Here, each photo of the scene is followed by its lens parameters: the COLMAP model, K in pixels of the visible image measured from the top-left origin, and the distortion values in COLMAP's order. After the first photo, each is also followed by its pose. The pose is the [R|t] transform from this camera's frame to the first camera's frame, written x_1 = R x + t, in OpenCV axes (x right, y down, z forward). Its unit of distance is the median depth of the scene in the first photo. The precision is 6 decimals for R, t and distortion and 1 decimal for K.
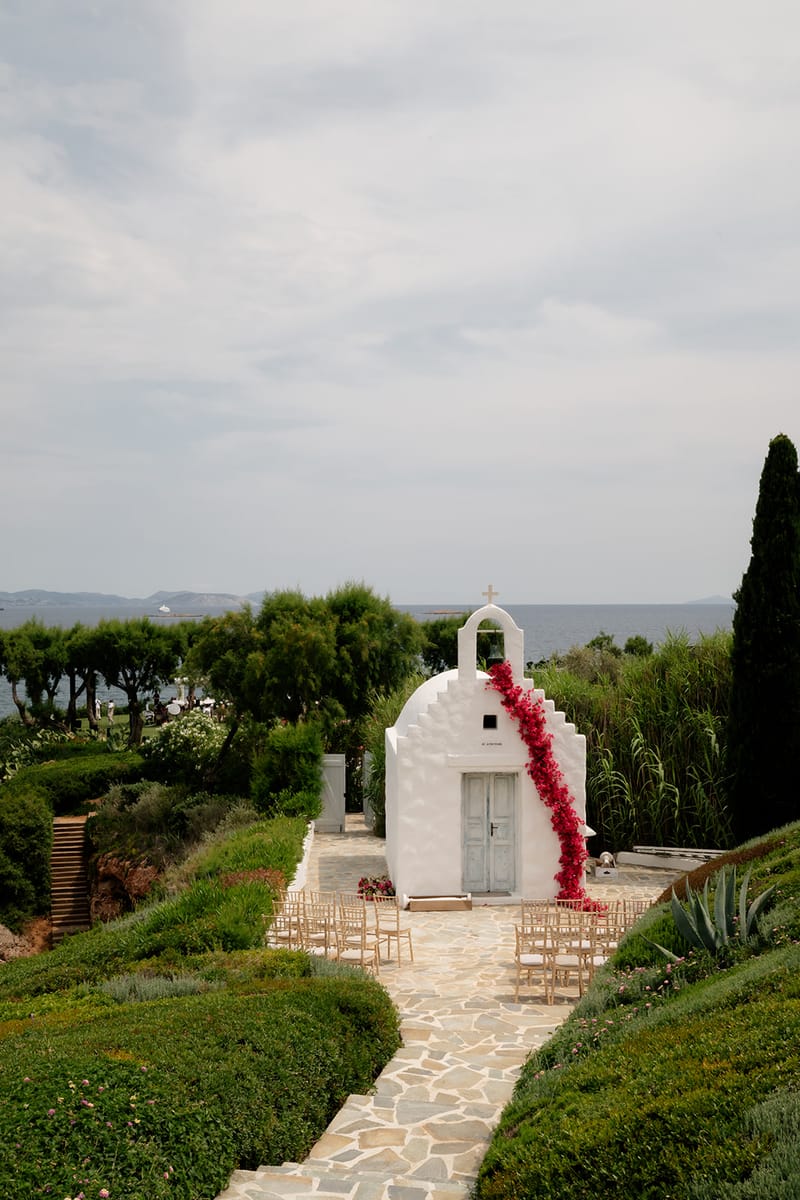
lens RADIAL K [[1280.1, 0, 400.0], [0, 1280.1, 600.0], [0, 0, 1]] dist [-0.017301, 0.006750]
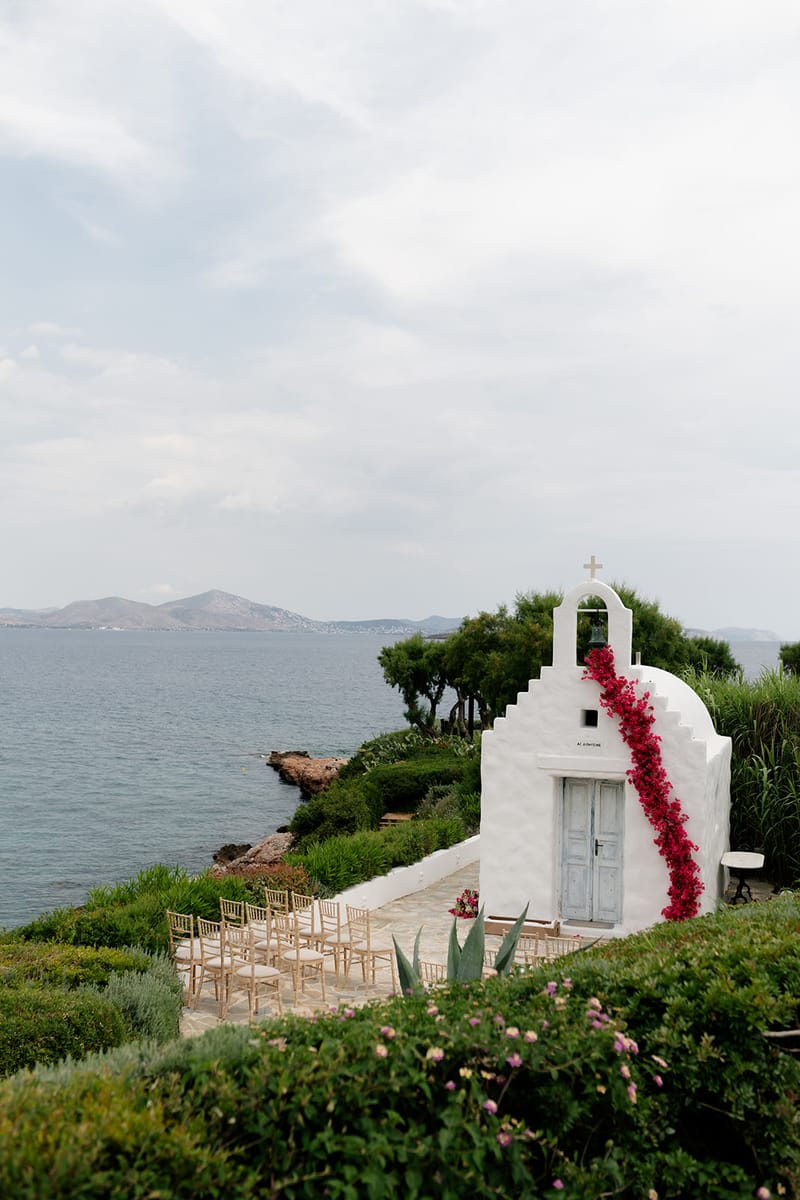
lens RADIAL K [[1156.7, 0, 396.5], [0, 1156.7, 601.8], [0, 0, 1]] dist [-0.050527, 0.018067]
pose [[0.921155, 0.008434, -0.389105, 0.244156], [-0.019649, 0.999498, -0.024852, 0.039639], [0.388700, 0.030538, 0.920858, 0.247038]]
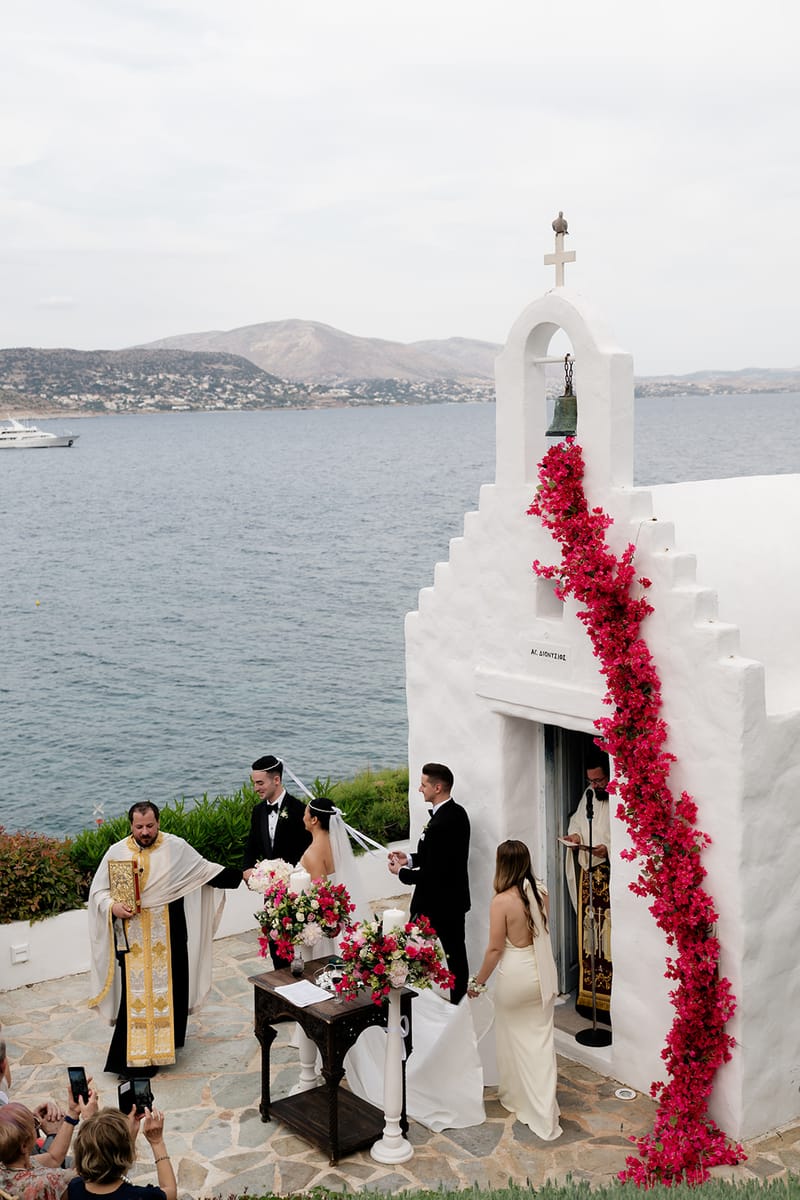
lens RADIAL K [[1563.2, 0, 400.0], [0, 1563.2, 600.0], [0, 0, 1]] dist [0.097187, -0.016861]
pose [[0.573246, 0.097591, -0.813551, 0.421224], [0.016677, 0.991287, 0.130662, 0.033024], [0.819214, -0.088469, 0.566624, 0.683579]]
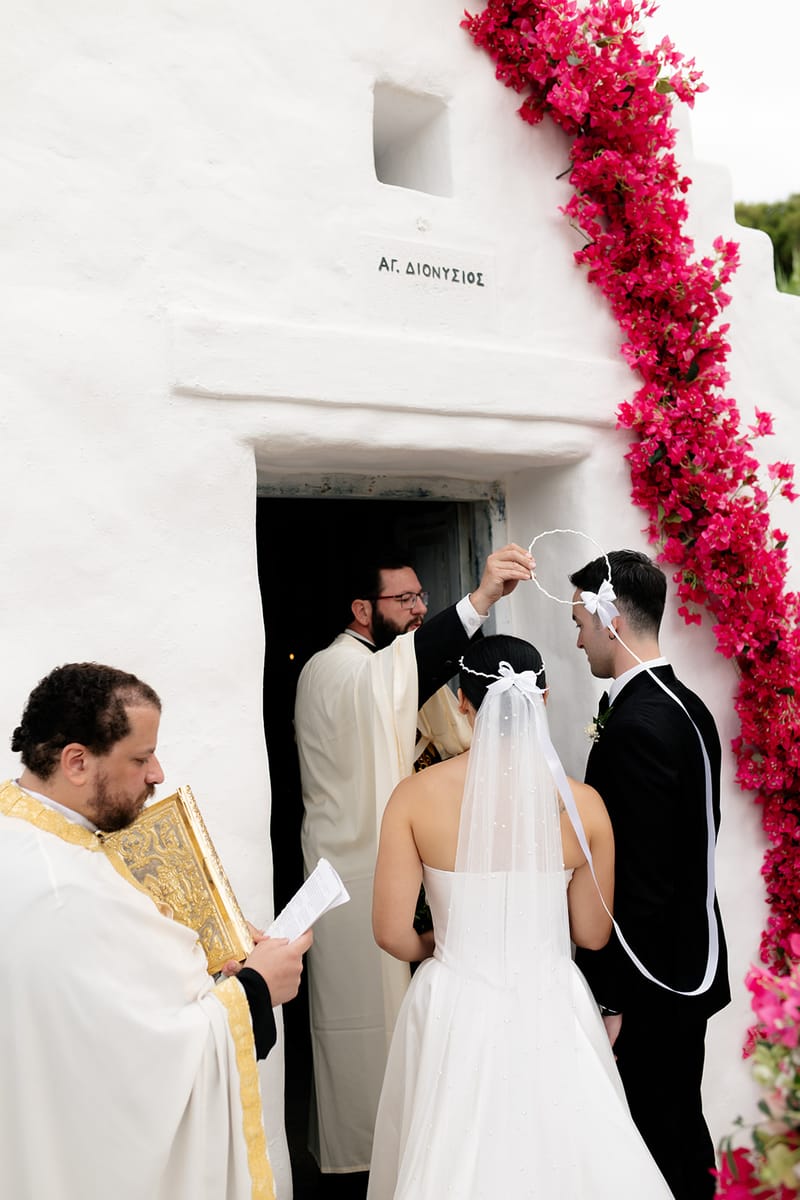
lens RADIAL K [[1133.6, 0, 384.7], [0, 1133.6, 604.9], [0, 0, 1]] dist [-0.046726, 0.037053]
pose [[0.850869, -0.032284, 0.524384, -0.005598], [0.047580, 0.998744, -0.015715, 0.151554], [-0.523218, 0.038322, 0.851337, 0.872282]]
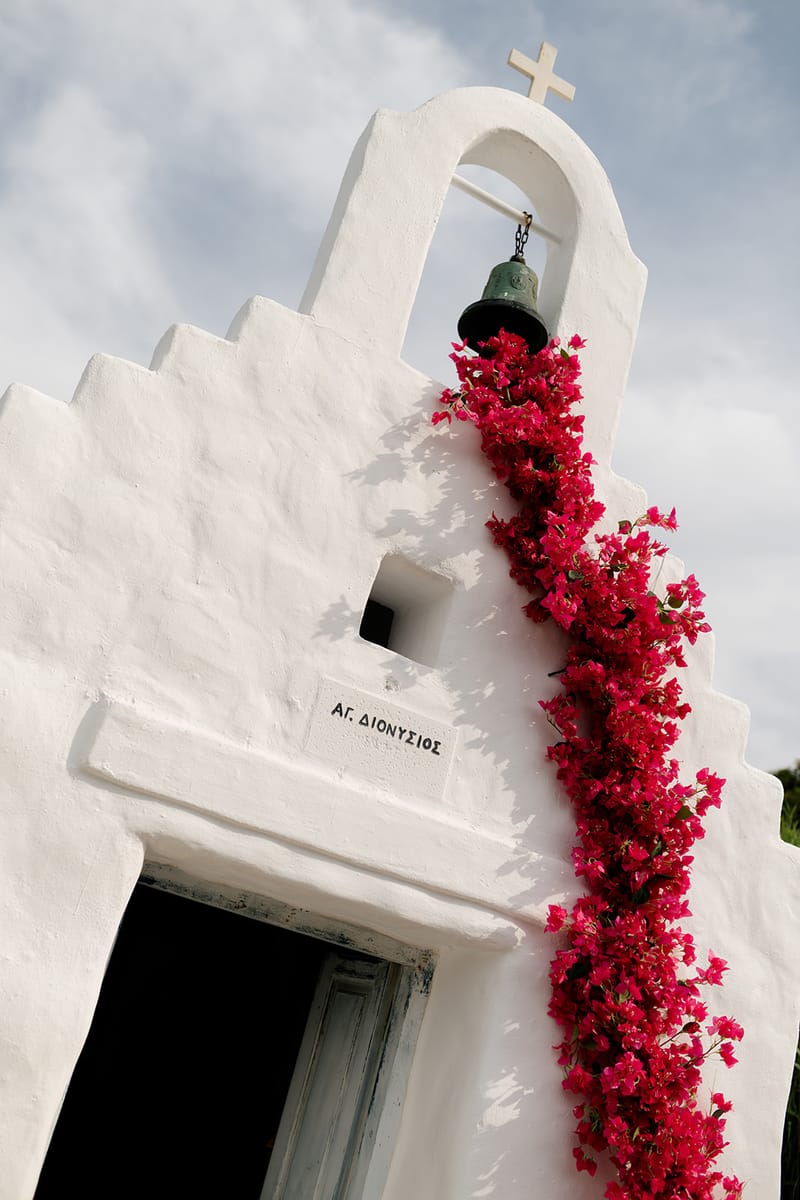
lens RADIAL K [[1133.6, 0, 384.7], [0, 1133.6, 604.9], [0, 0, 1]] dist [-0.046726, 0.037053]
pose [[0.876351, 0.365485, 0.313737, 0.020908], [-0.247133, 0.900251, -0.358431, 0.146707], [-0.413443, 0.236577, 0.879259, 0.855658]]
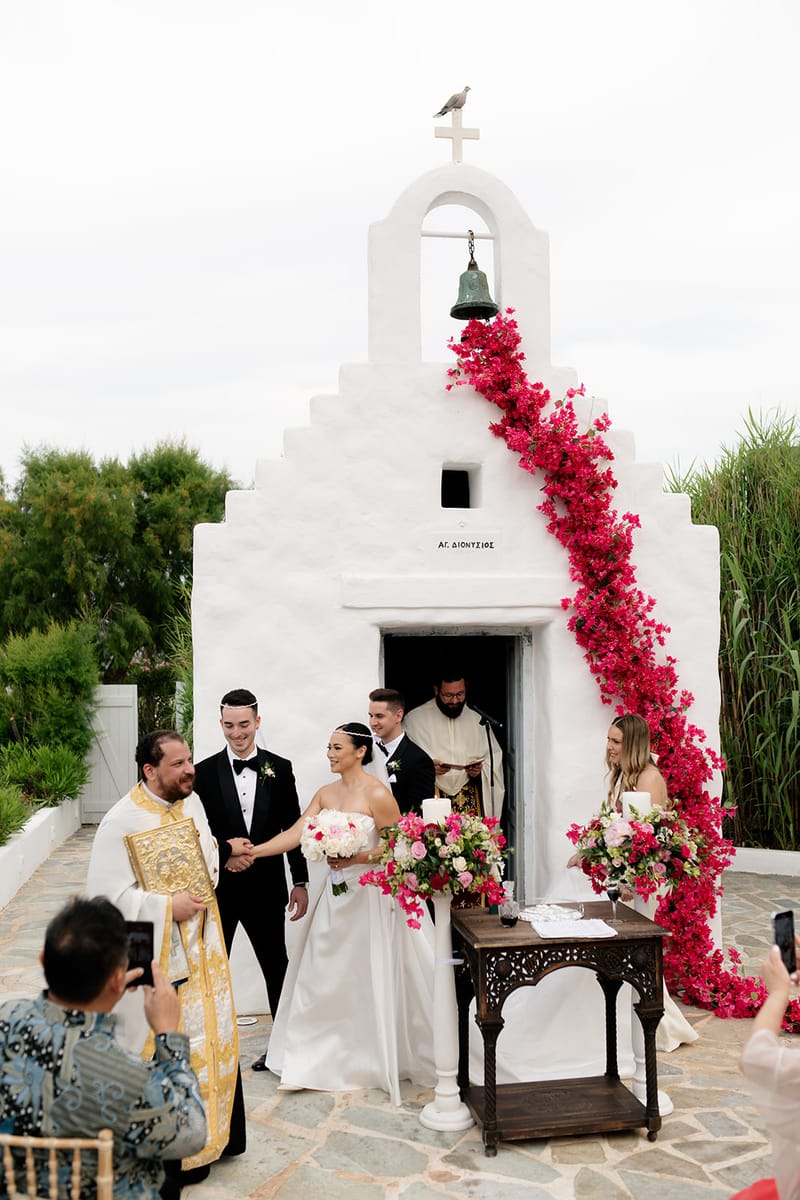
lens RADIAL K [[1169.0, 0, 382.2], [0, 1169.0, 605.4], [0, 0, 1]] dist [-0.057353, 0.039371]
pose [[0.994563, -0.002182, 0.104117, 0.014974], [0.003805, 0.999874, -0.015393, 0.131566], [-0.104070, 0.015706, 0.994446, 0.670291]]
